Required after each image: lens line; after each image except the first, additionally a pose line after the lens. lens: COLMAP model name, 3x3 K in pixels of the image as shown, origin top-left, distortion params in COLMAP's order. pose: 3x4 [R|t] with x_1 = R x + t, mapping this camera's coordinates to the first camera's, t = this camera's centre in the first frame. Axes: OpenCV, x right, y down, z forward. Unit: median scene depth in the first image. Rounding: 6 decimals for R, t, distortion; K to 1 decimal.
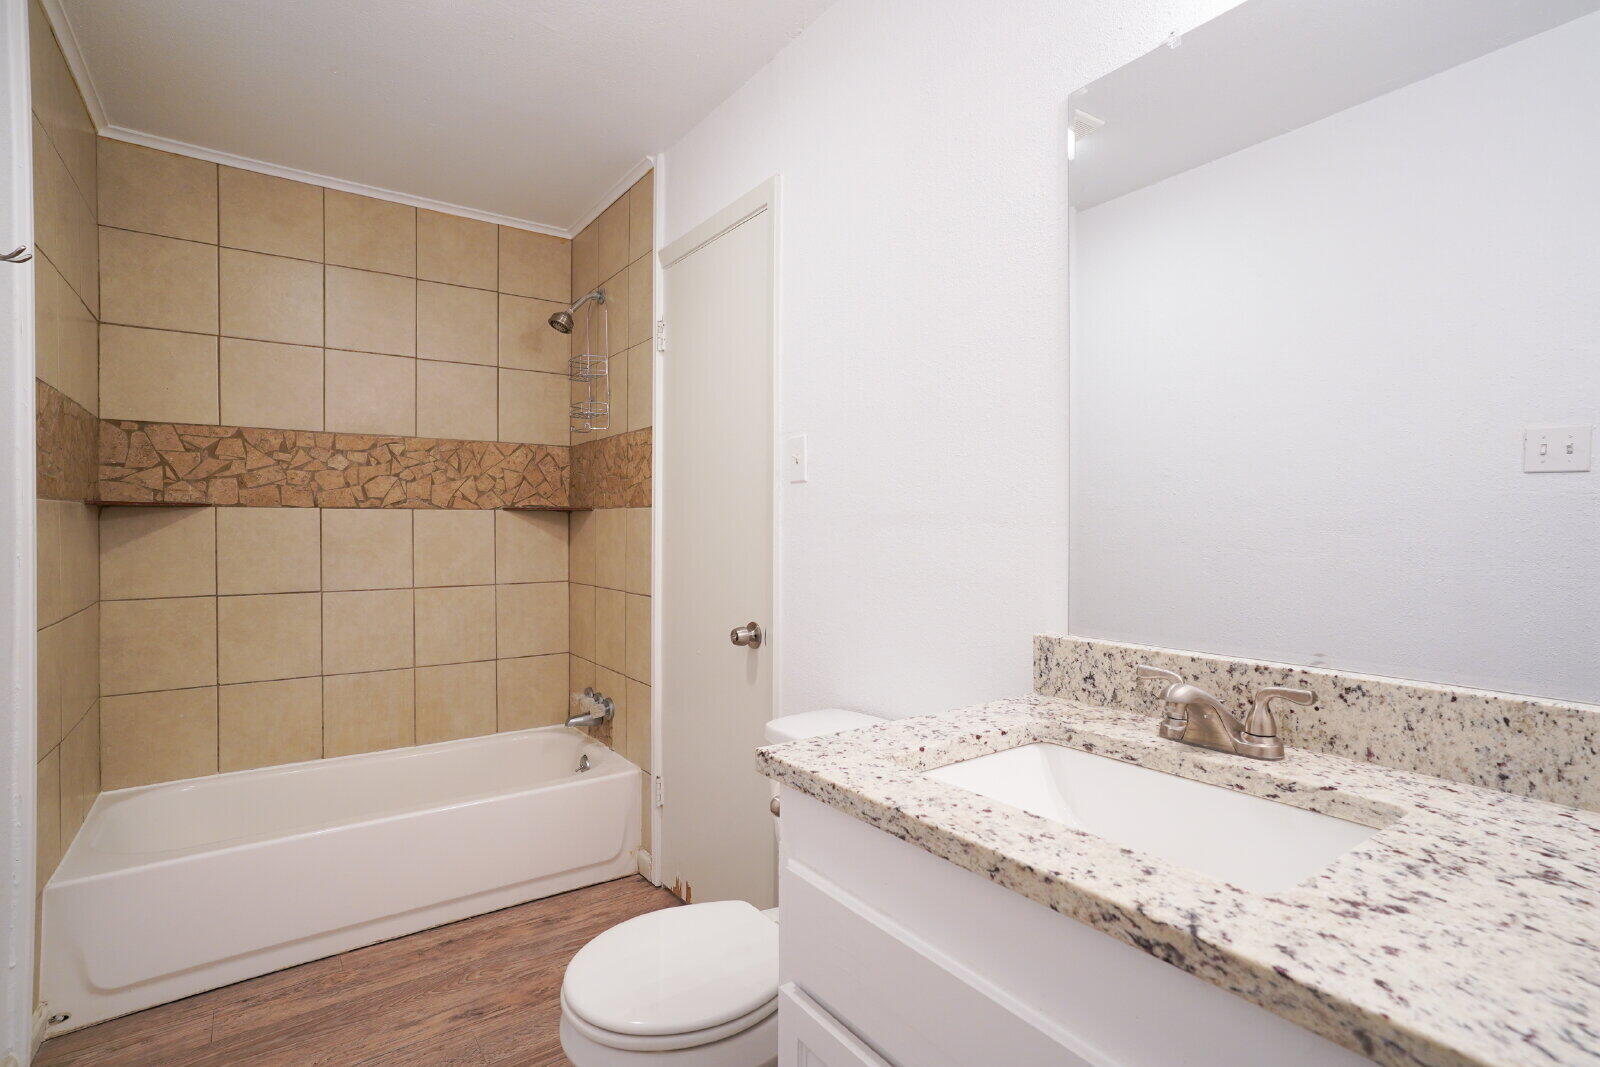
lens RADIAL K [[786.4, 0, 800.0], [0, 786.4, 533.5], [0, 0, 1]] dist [-0.045354, 0.034999]
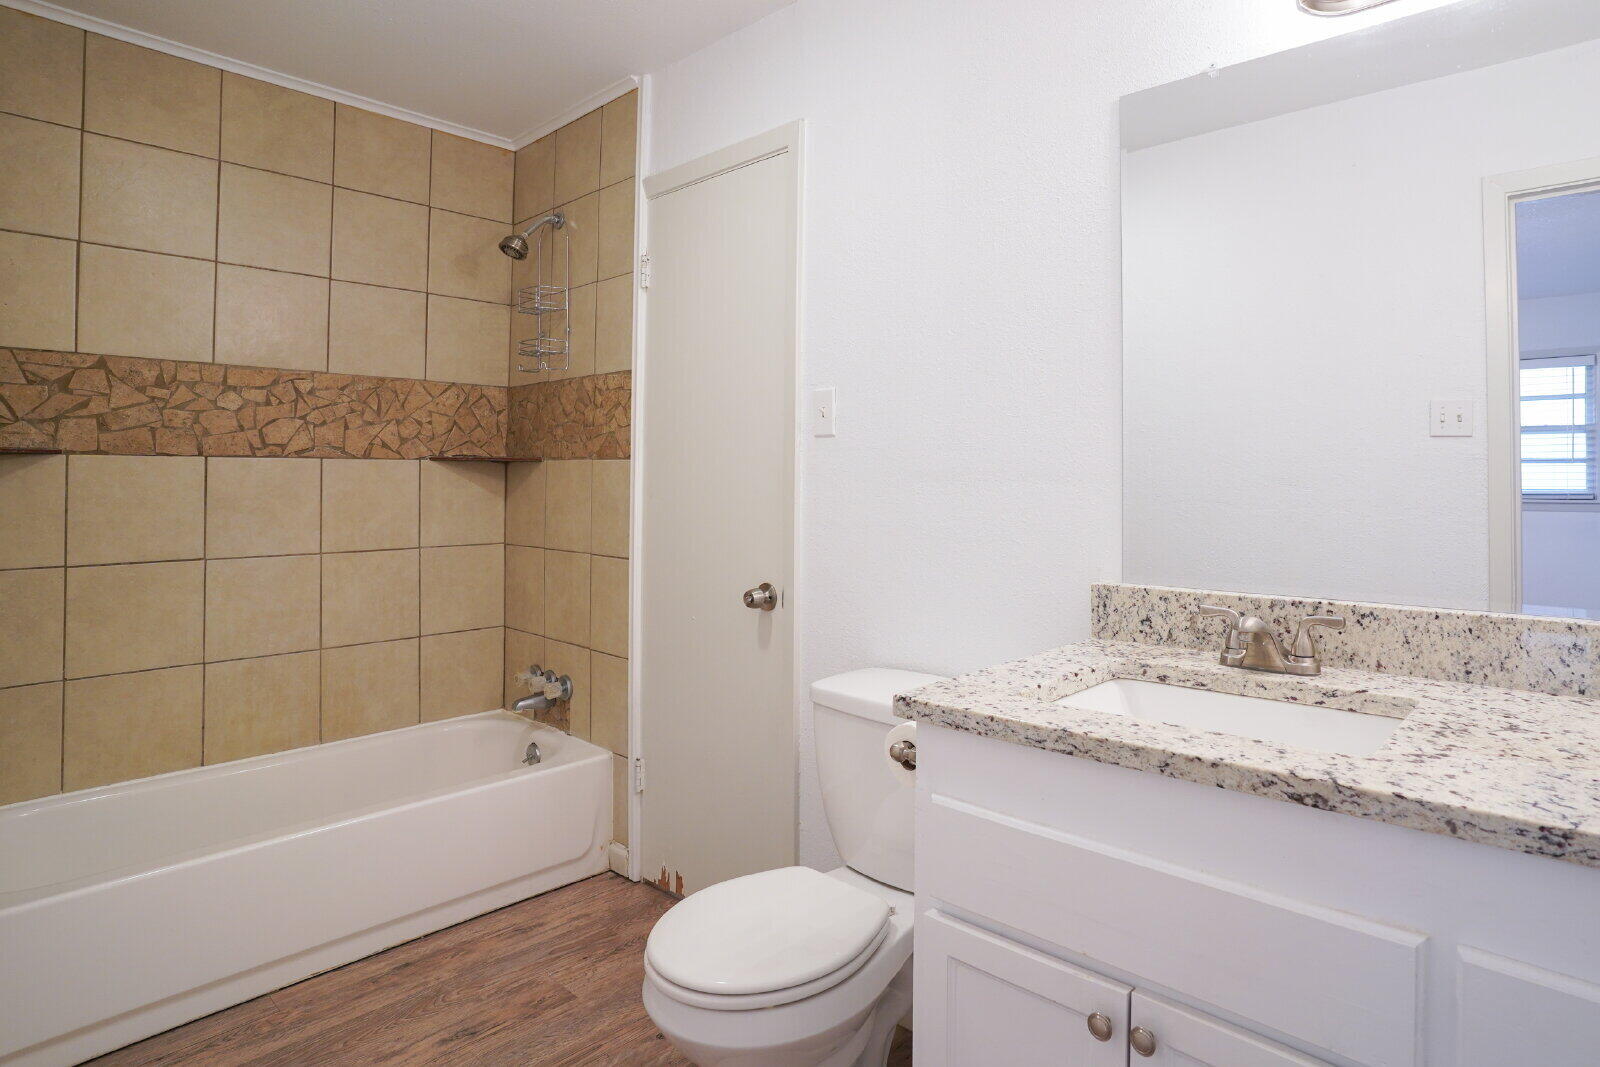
lens RADIAL K [[897.0, 0, 919.4], [0, 897.0, 459.1], [0, 0, 1]] dist [-0.079561, 0.036976]
pose [[0.965933, 0.008043, 0.258666, -0.166067], [-0.000298, 0.999551, -0.029967, -0.004040], [-0.258791, 0.028869, 0.965502, -0.090318]]
